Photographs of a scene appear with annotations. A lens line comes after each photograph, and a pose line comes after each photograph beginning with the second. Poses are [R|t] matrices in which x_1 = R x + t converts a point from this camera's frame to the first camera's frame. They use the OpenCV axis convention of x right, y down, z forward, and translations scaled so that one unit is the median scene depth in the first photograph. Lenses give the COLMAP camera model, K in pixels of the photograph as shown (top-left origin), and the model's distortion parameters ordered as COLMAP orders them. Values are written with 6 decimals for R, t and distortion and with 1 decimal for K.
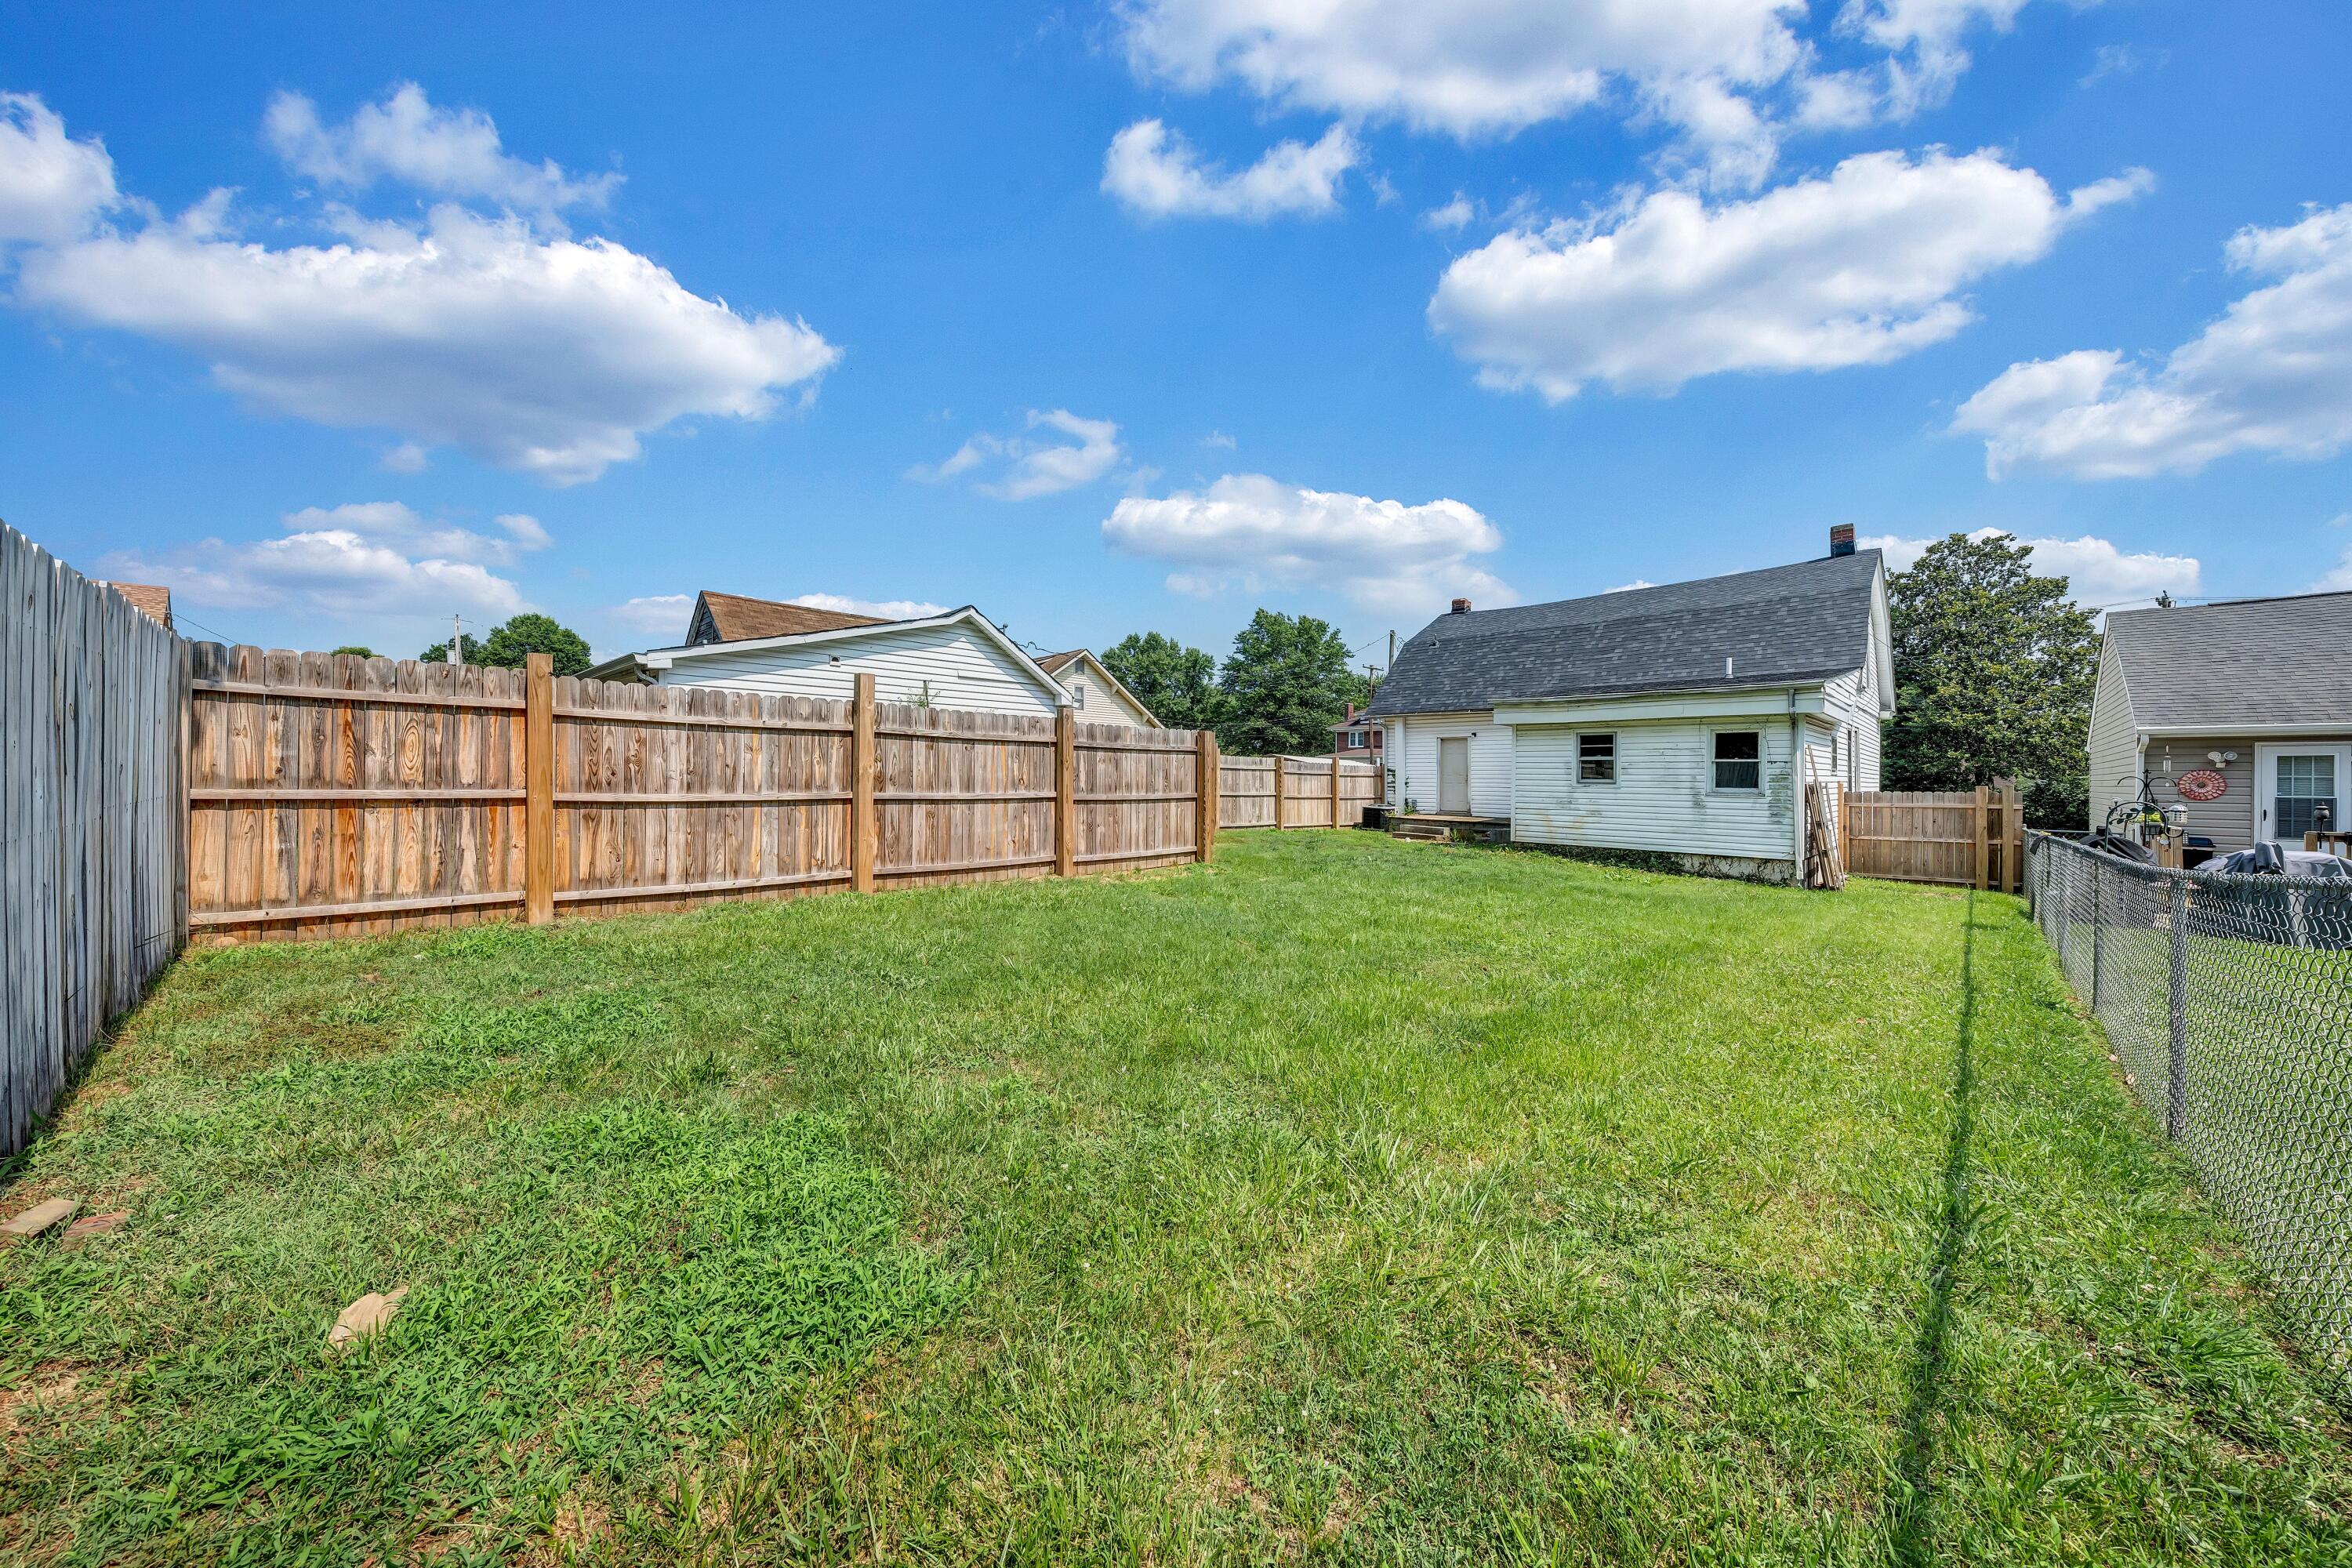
lens RADIAL K [[819.1, 0, 1187.5], [0, 819.1, 776.0], [0, 0, 1]] dist [-0.001441, -0.000207]
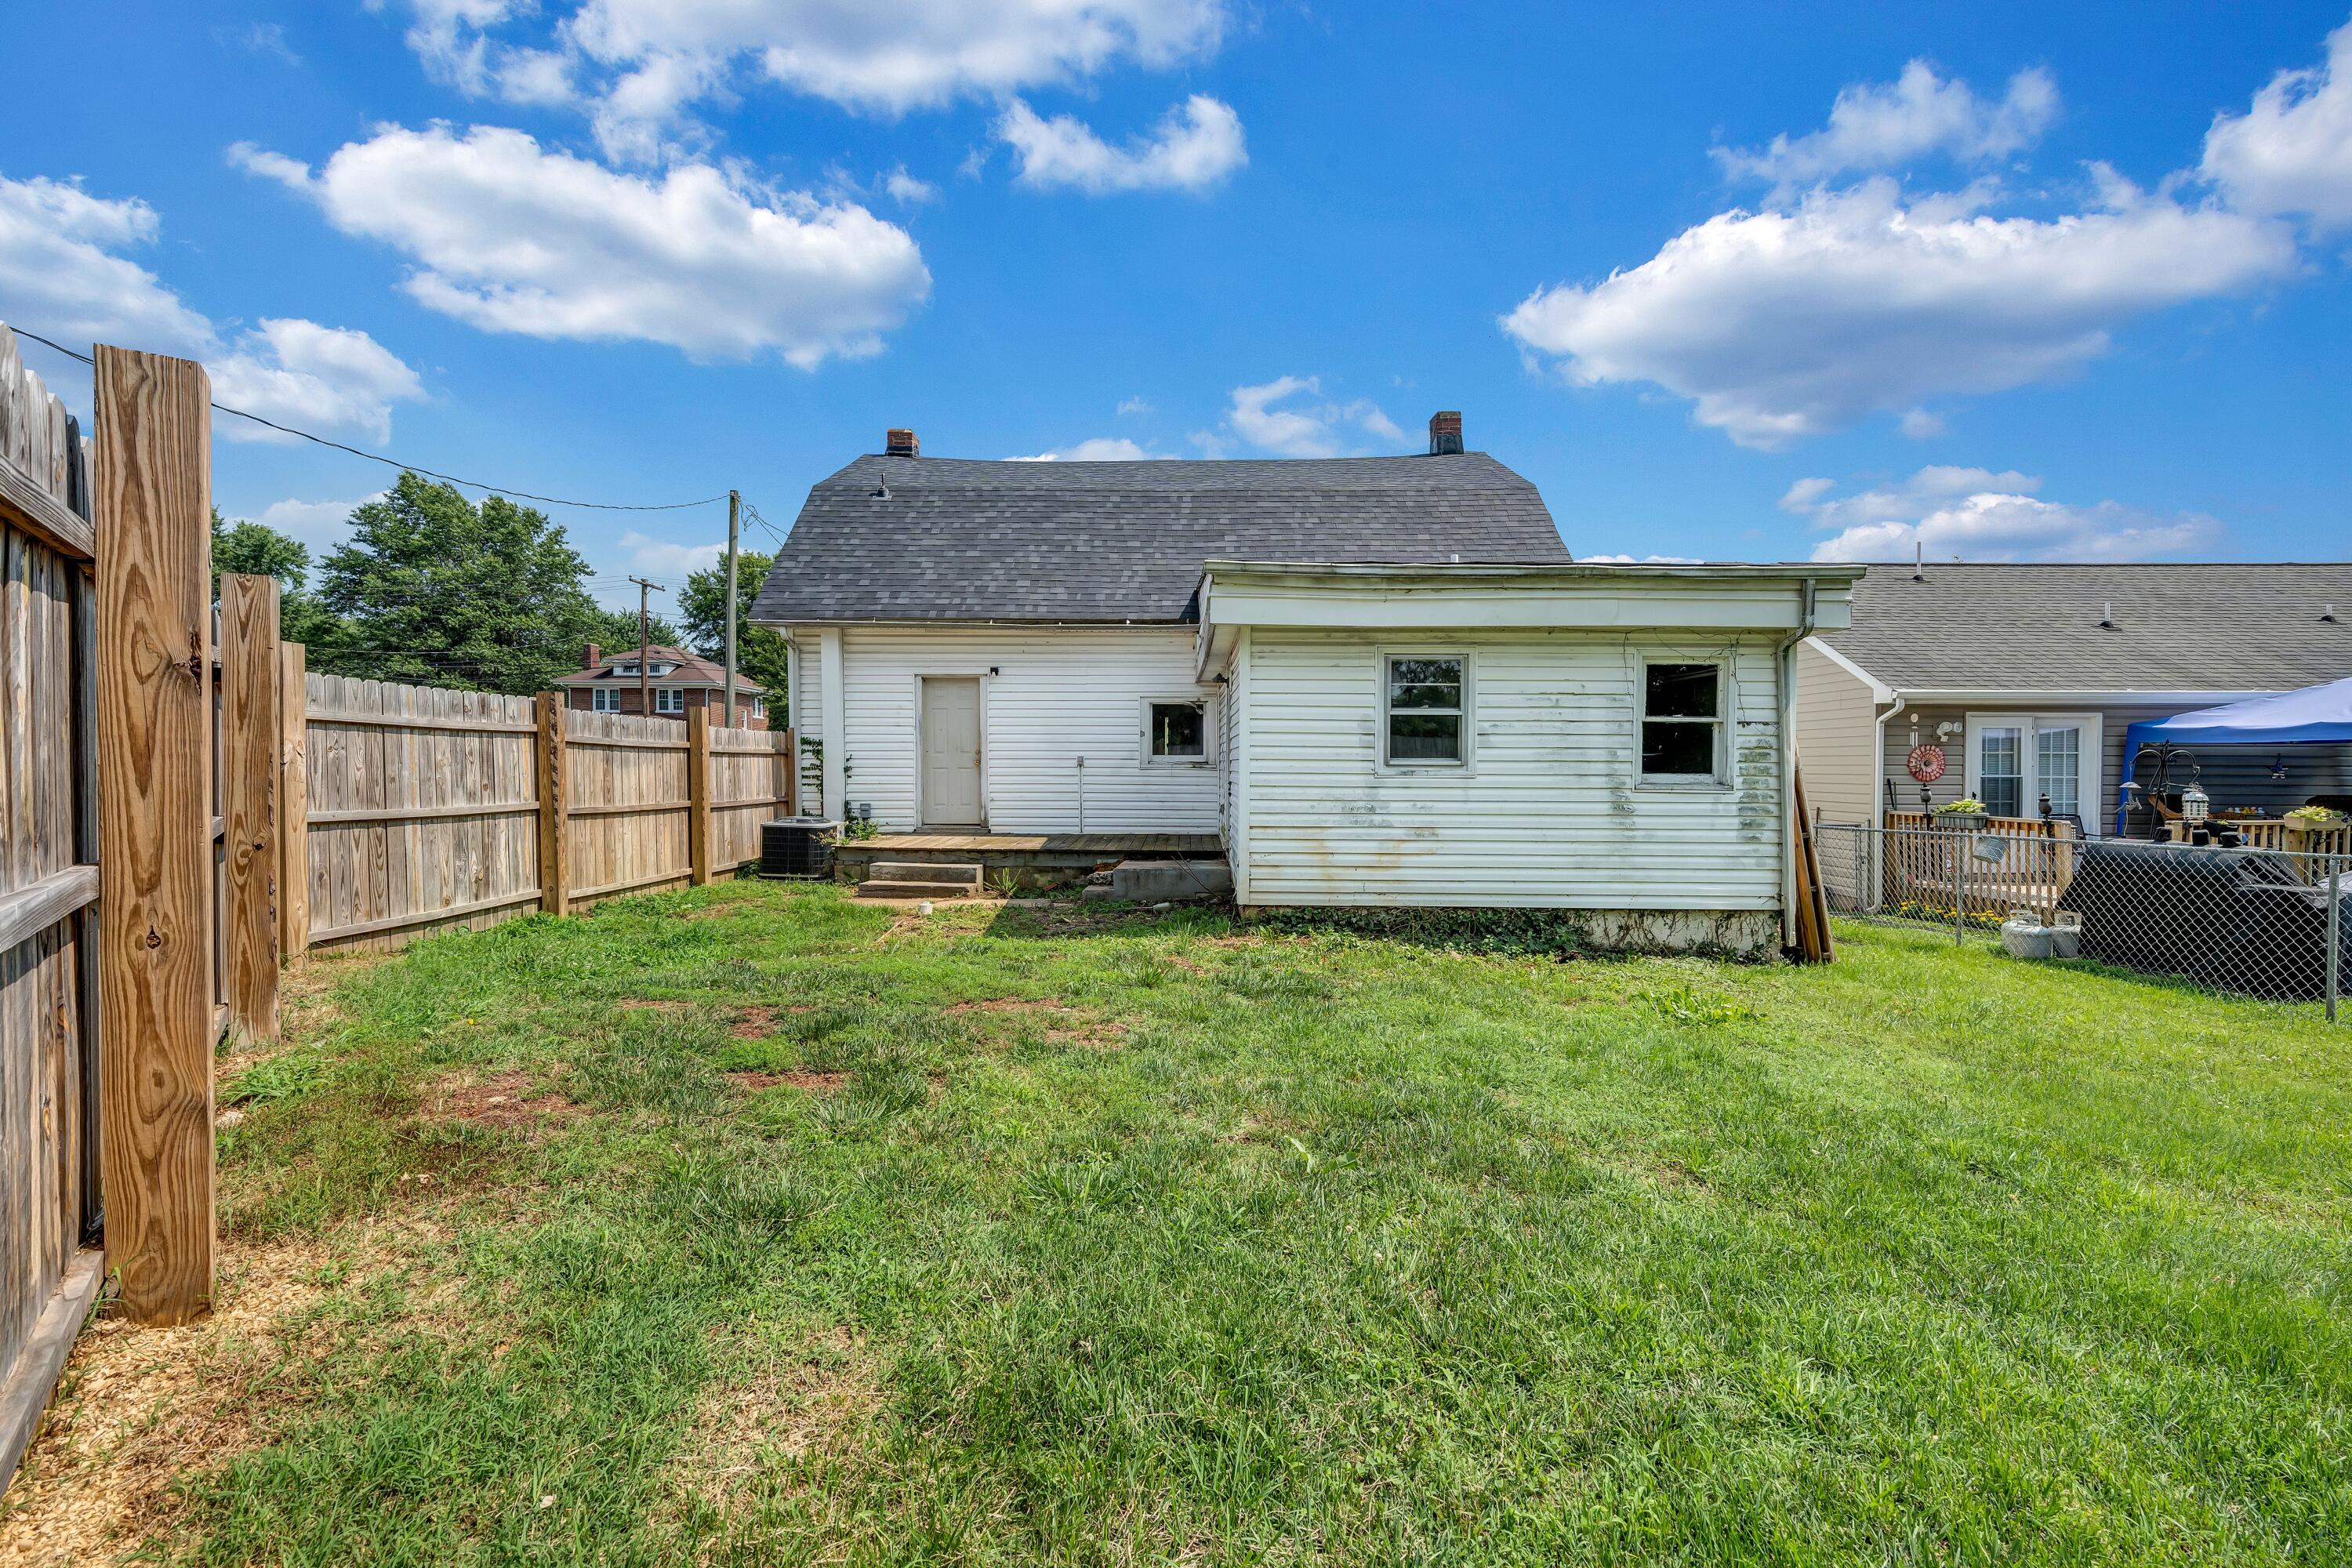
lens RADIAL K [[954.2, 0, 1176.0], [0, 954.2, 784.0], [0, 0, 1]] dist [0.018947, -0.018363]
pose [[0.720872, -0.020400, 0.692768, 0.023367], [0.001912, 0.999621, 0.027447, 0.002661], [-0.693065, -0.018462, 0.720638, 0.497476]]
